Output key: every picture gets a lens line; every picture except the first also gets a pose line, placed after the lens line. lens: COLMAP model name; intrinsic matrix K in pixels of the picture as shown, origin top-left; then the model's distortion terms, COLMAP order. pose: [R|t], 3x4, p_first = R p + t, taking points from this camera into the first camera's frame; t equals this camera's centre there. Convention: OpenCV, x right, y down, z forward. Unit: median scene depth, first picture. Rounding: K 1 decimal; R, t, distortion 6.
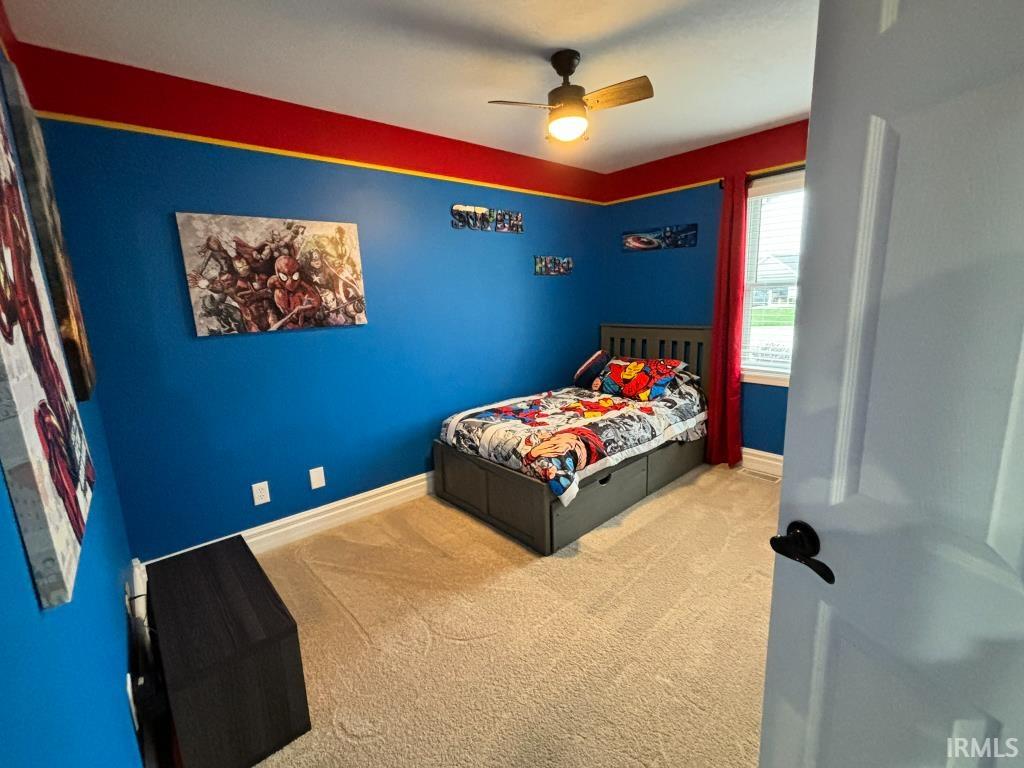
lens RADIAL K [[452.7, 0, 512.0], [0, 452.7, 384.0], [0, 0, 1]] dist [0.000006, -0.000006]
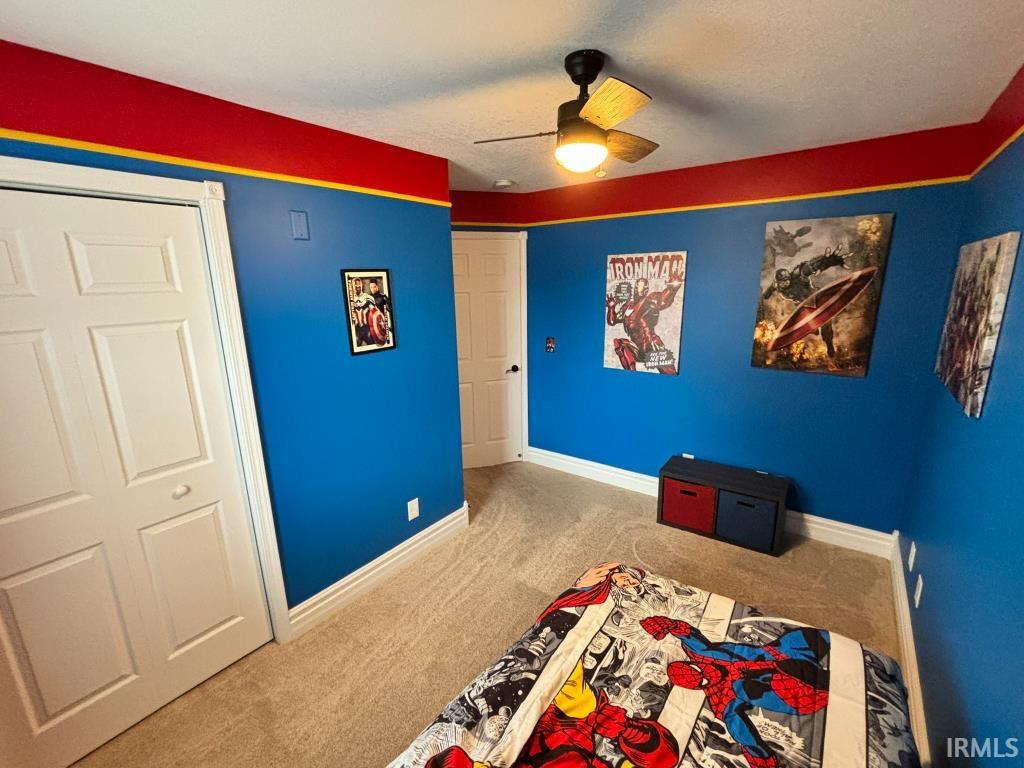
lens RADIAL K [[452.7, 0, 512.0], [0, 452.7, 384.0], [0, 0, 1]] dist [0.000006, -0.000006]
pose [[-0.975795, 0.108662, -0.189783, 0.289986], [0.019452, 0.907506, 0.419588, -0.381334], [0.217822, 0.405740, -0.887653, 1.278444]]
